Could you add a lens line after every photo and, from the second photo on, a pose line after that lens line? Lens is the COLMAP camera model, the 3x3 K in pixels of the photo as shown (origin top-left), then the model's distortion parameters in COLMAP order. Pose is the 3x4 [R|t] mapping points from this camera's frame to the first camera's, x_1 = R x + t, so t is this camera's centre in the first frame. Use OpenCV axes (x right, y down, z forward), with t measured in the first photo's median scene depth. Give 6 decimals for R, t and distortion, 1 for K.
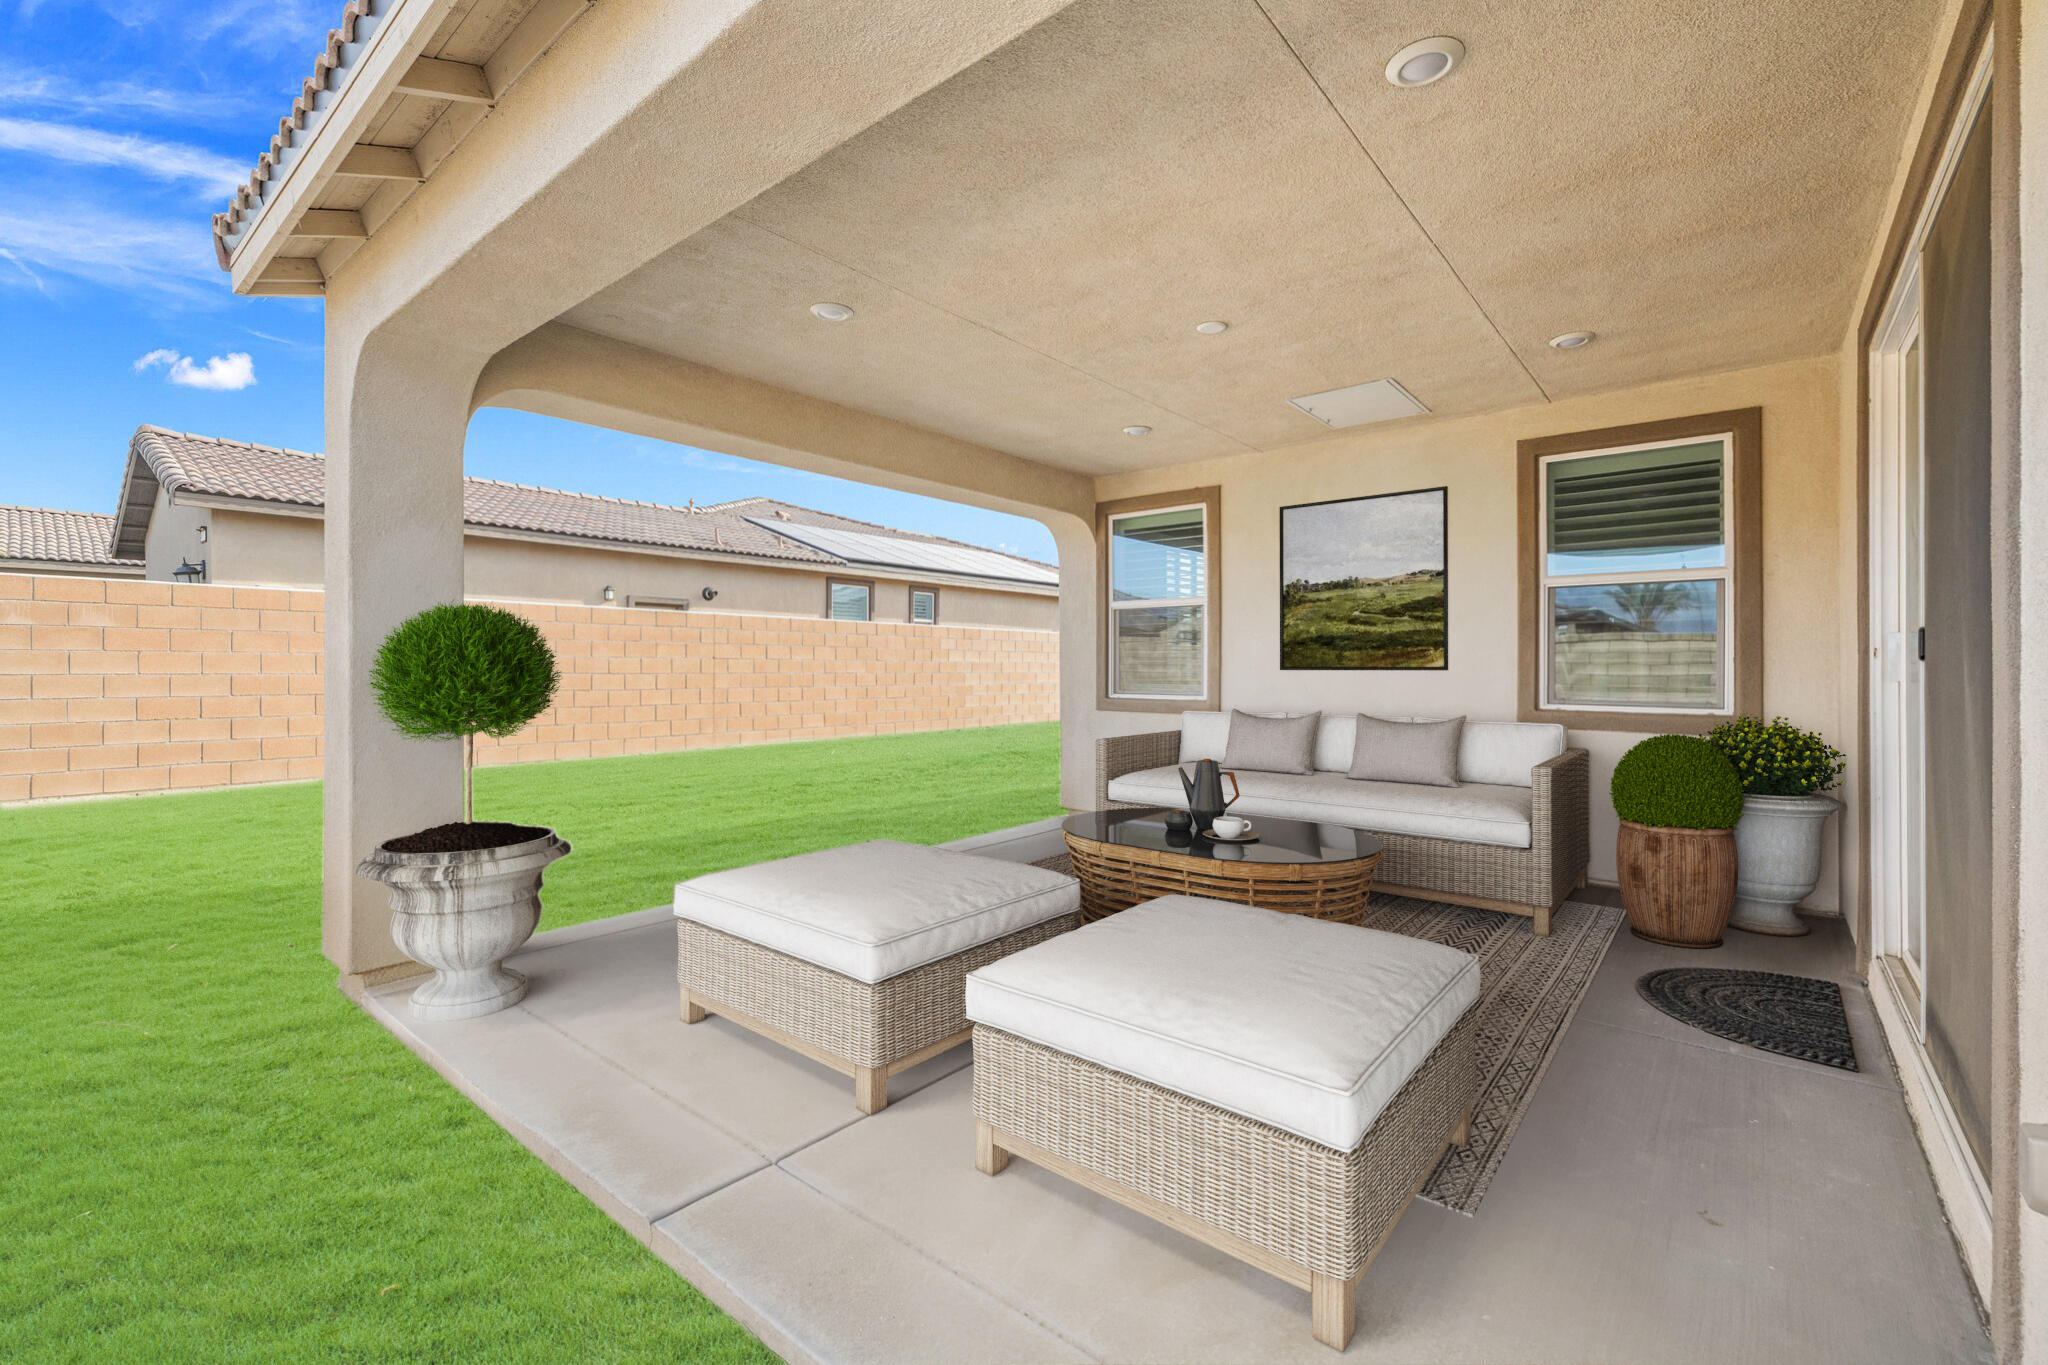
lens RADIAL K [[873.7, 0, 1029.9], [0, 873.7, 668.7], [0, 0, 1]] dist [-0.002362, 0.000359]
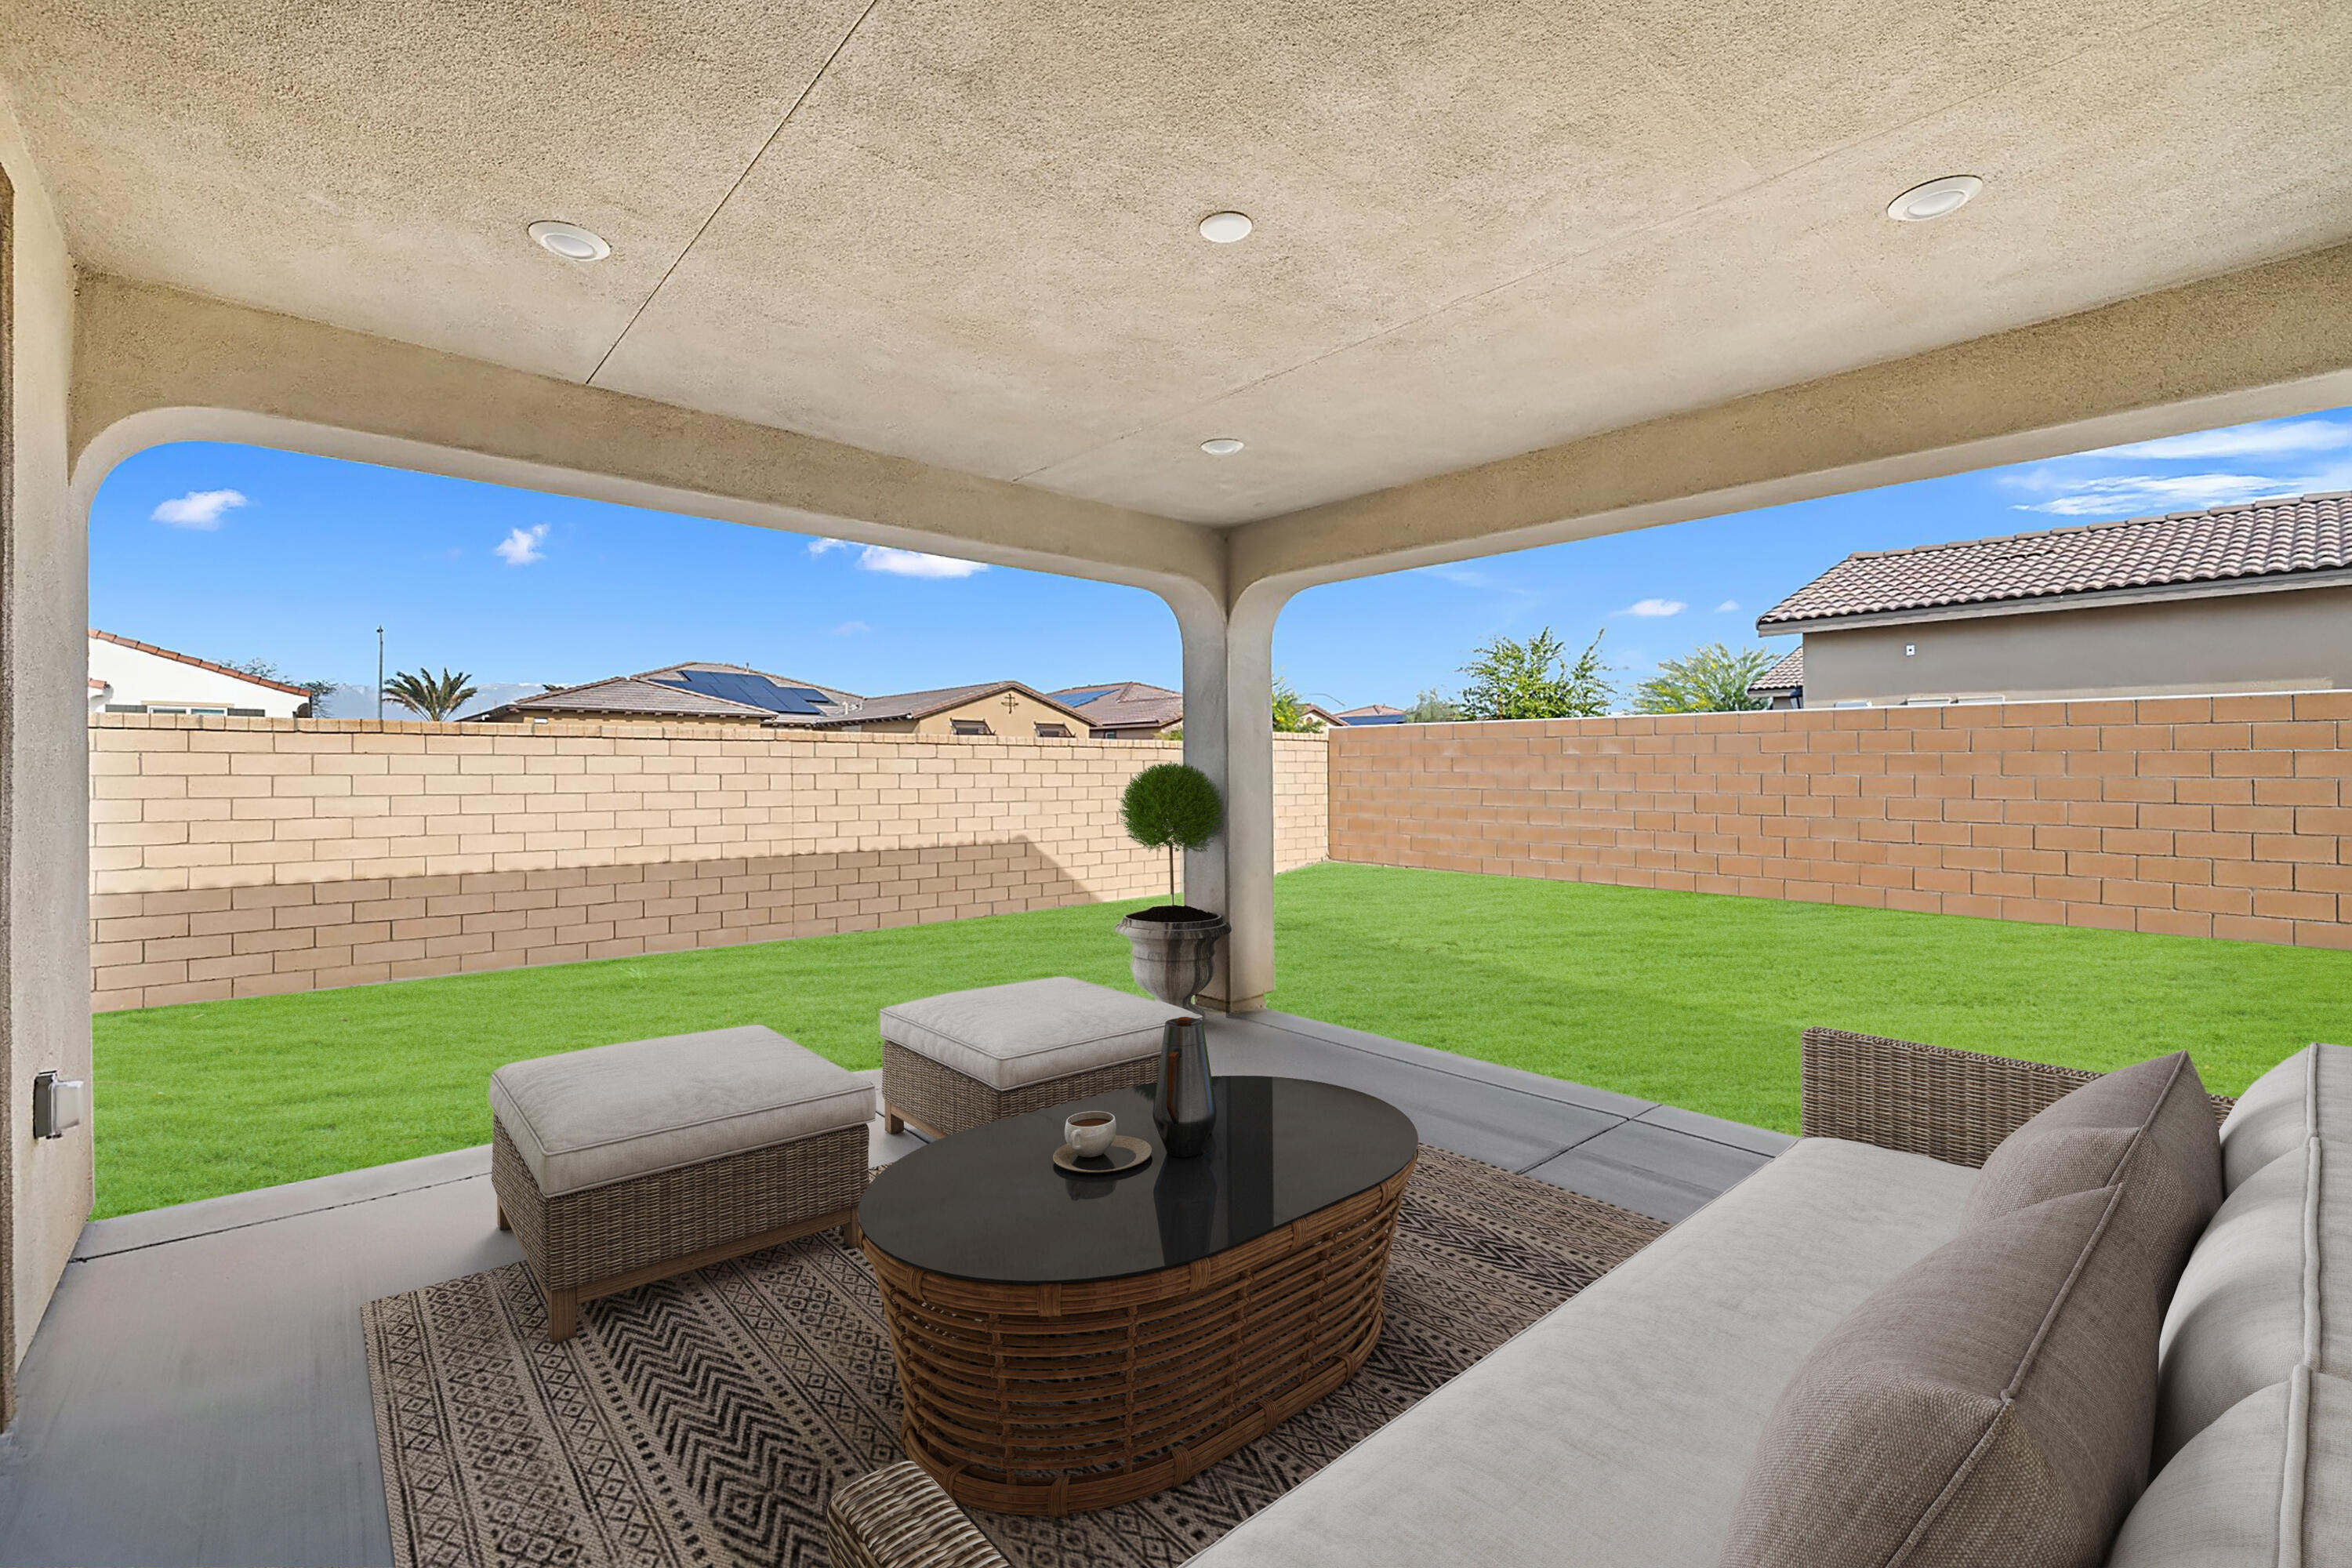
lens RADIAL K [[1003.4, 0, 1171.6], [0, 1003.4, 769.7], [0, 0, 1]] dist [-0.002362, 0.000359]
pose [[-0.146062, 0.002255, -0.989273, 1.162403], [-0.010637, 0.999936, 0.003850, -0.059394], [0.989218, 0.011086, -0.146029, 1.577445]]
